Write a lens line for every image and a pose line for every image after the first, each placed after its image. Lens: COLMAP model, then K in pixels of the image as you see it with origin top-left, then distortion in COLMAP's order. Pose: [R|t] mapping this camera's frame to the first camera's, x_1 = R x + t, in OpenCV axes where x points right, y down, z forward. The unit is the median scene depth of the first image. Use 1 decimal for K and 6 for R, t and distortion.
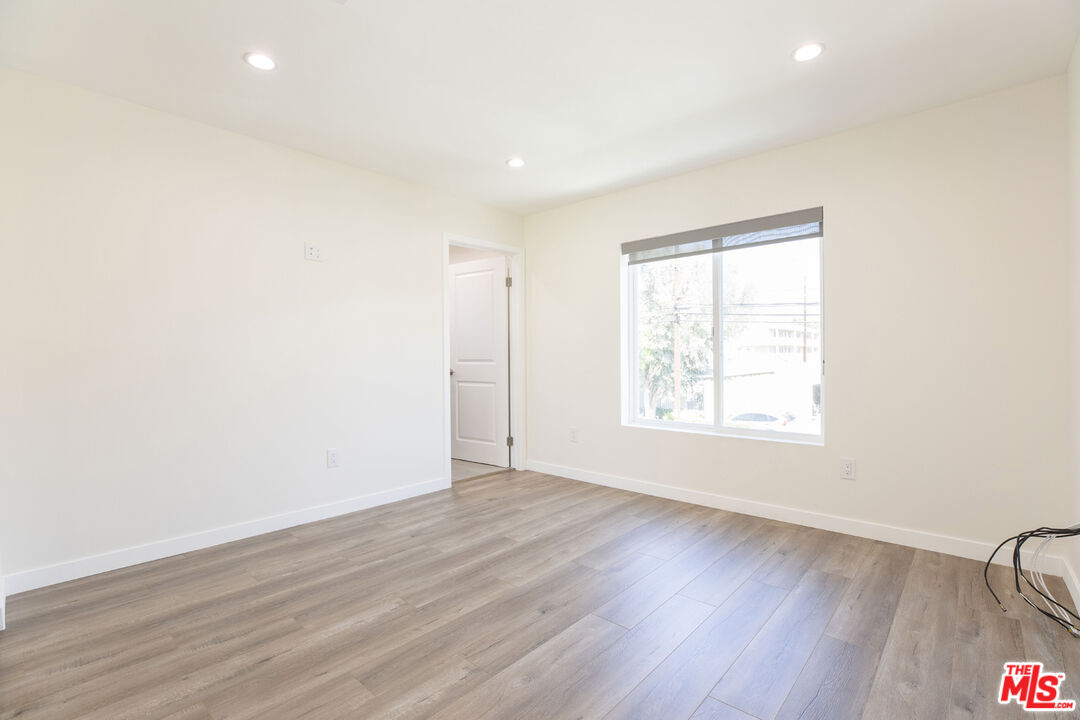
lens RADIAL K [[497.9, 0, 543.1], [0, 497.9, 363.9], [0, 0, 1]] dist [-0.026976, 0.000805]
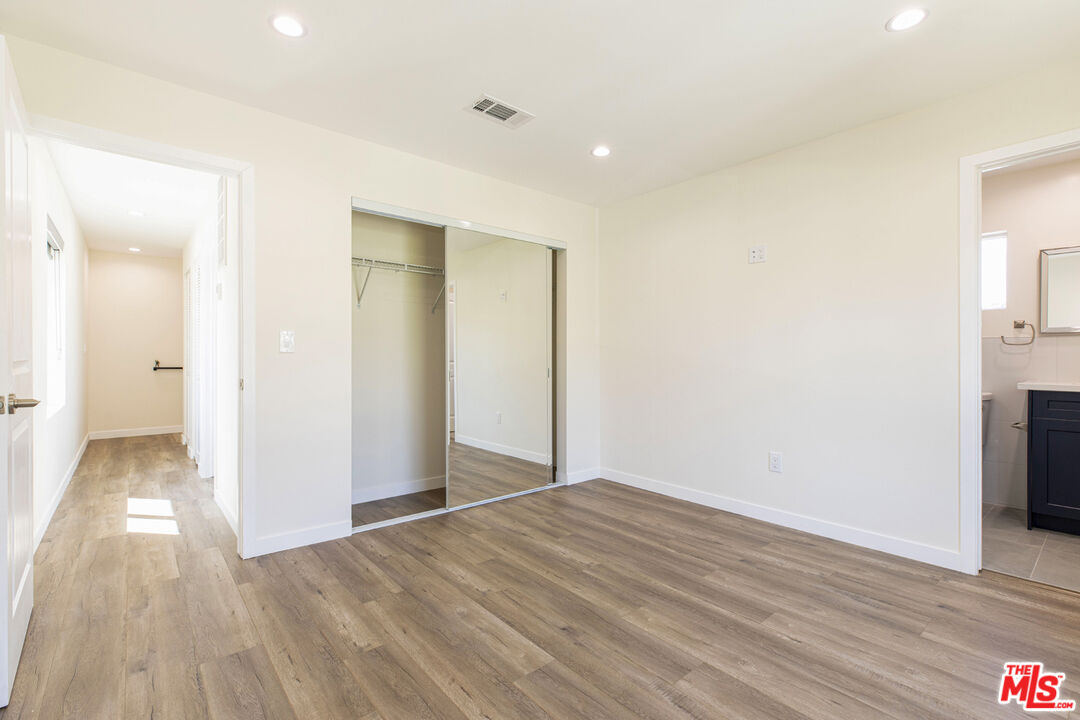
lens RADIAL K [[485.5, 0, 540.0], [0, 485.5, 360.0], [0, 0, 1]] dist [0.000220, 0.000092]
pose [[-0.142055, 0.010051, -0.989808, 0.727477], [-0.019773, 0.999720, 0.012990, -0.016738], [0.989661, 0.021417, -0.141816, 0.852389]]
